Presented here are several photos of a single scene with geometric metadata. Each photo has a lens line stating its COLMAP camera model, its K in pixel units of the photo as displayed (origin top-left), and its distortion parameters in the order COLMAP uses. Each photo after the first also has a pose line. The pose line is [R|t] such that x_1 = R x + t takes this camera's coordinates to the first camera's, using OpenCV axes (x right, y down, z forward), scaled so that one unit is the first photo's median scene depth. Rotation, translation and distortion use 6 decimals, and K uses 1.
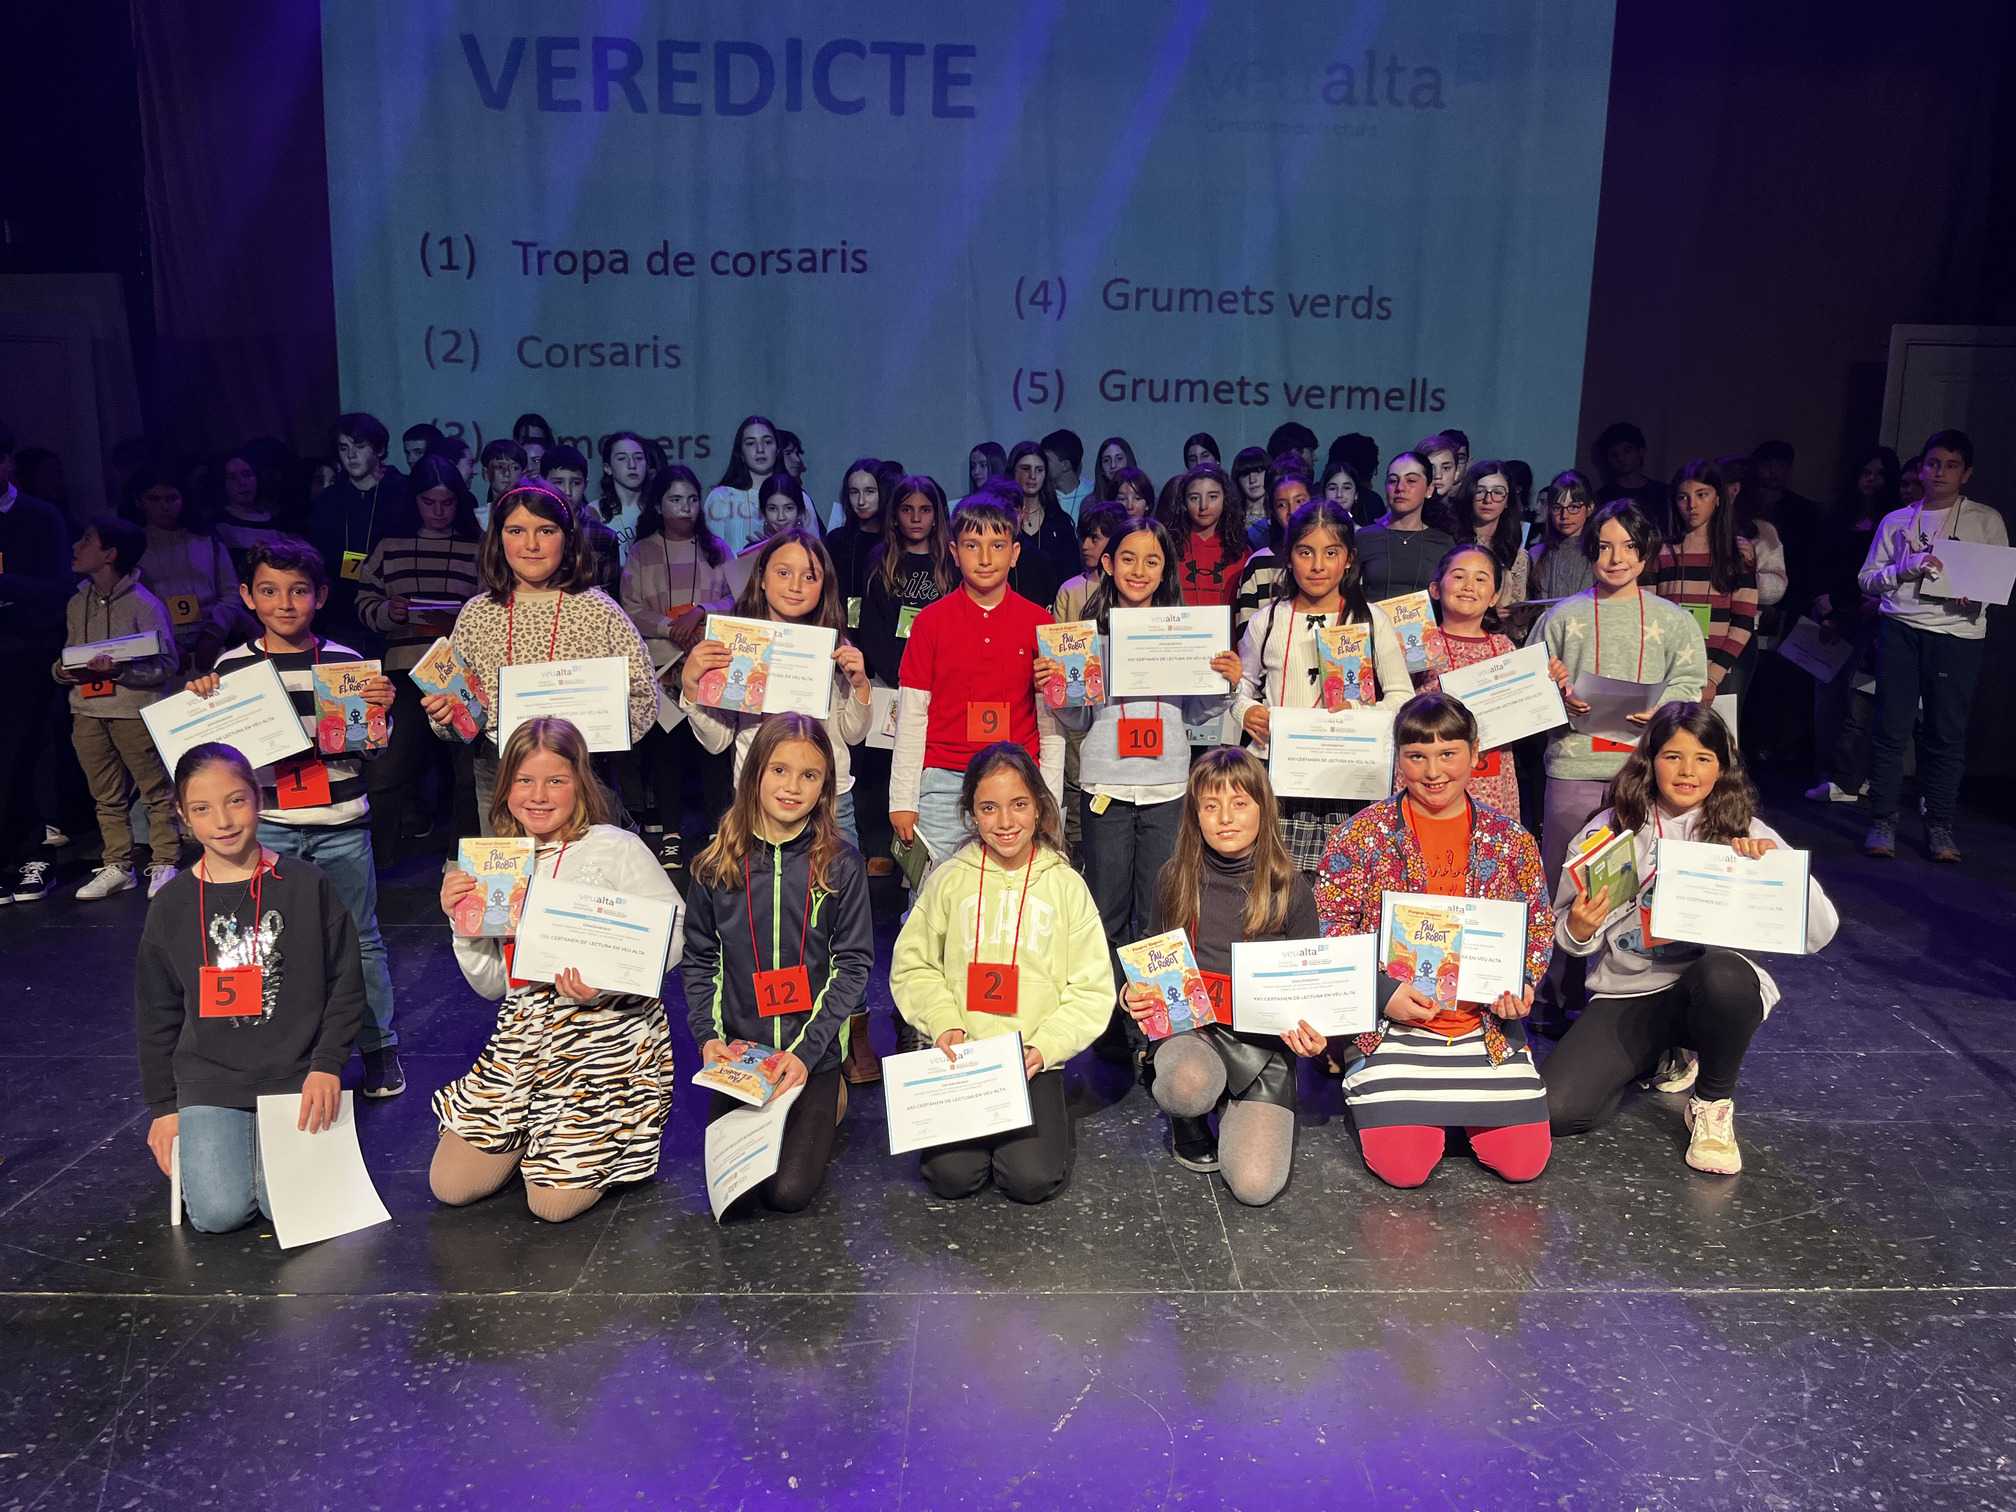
lens RADIAL K [[1465.4, 0, 1011.3], [0, 1465.4, 769.6], [0, 0, 1]] dist [0.057702, -0.076246]
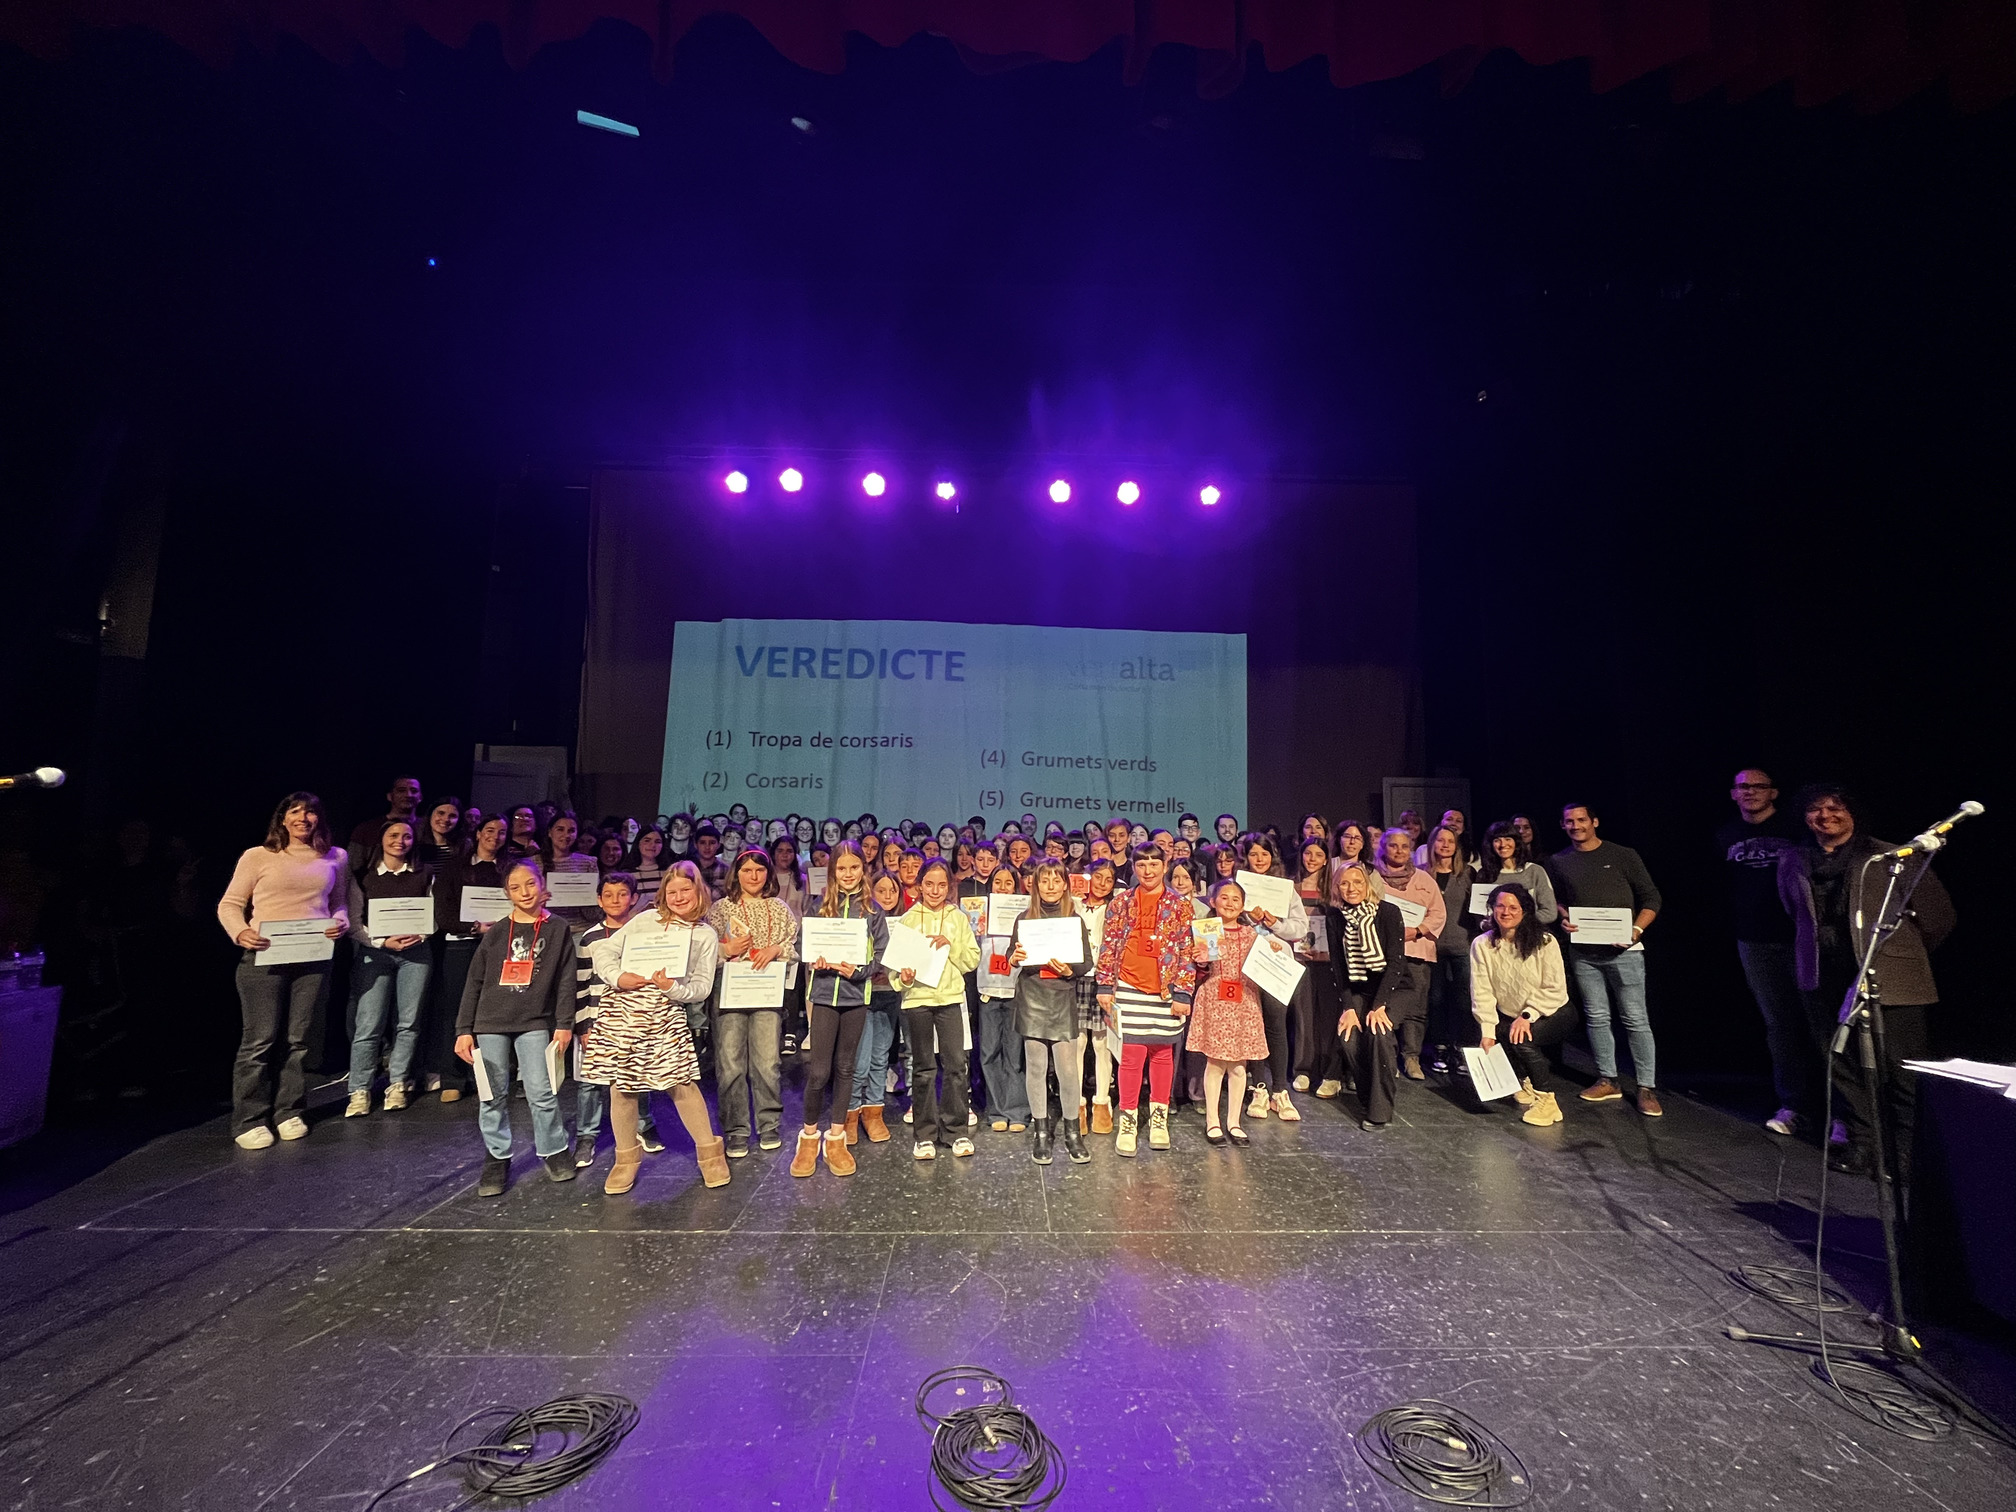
lens RADIAL K [[844.8, 0, 1008.0], [0, 844.8, 756.0], [0, 0, 1]] dist [-0.007158, 0.000080]
pose [[0.999937, 0.007841, -0.008072, 0.097018], [-0.009837, 0.957416, -0.288545, 0.050900], [0.005466, 0.288606, 0.957432, -0.318346]]
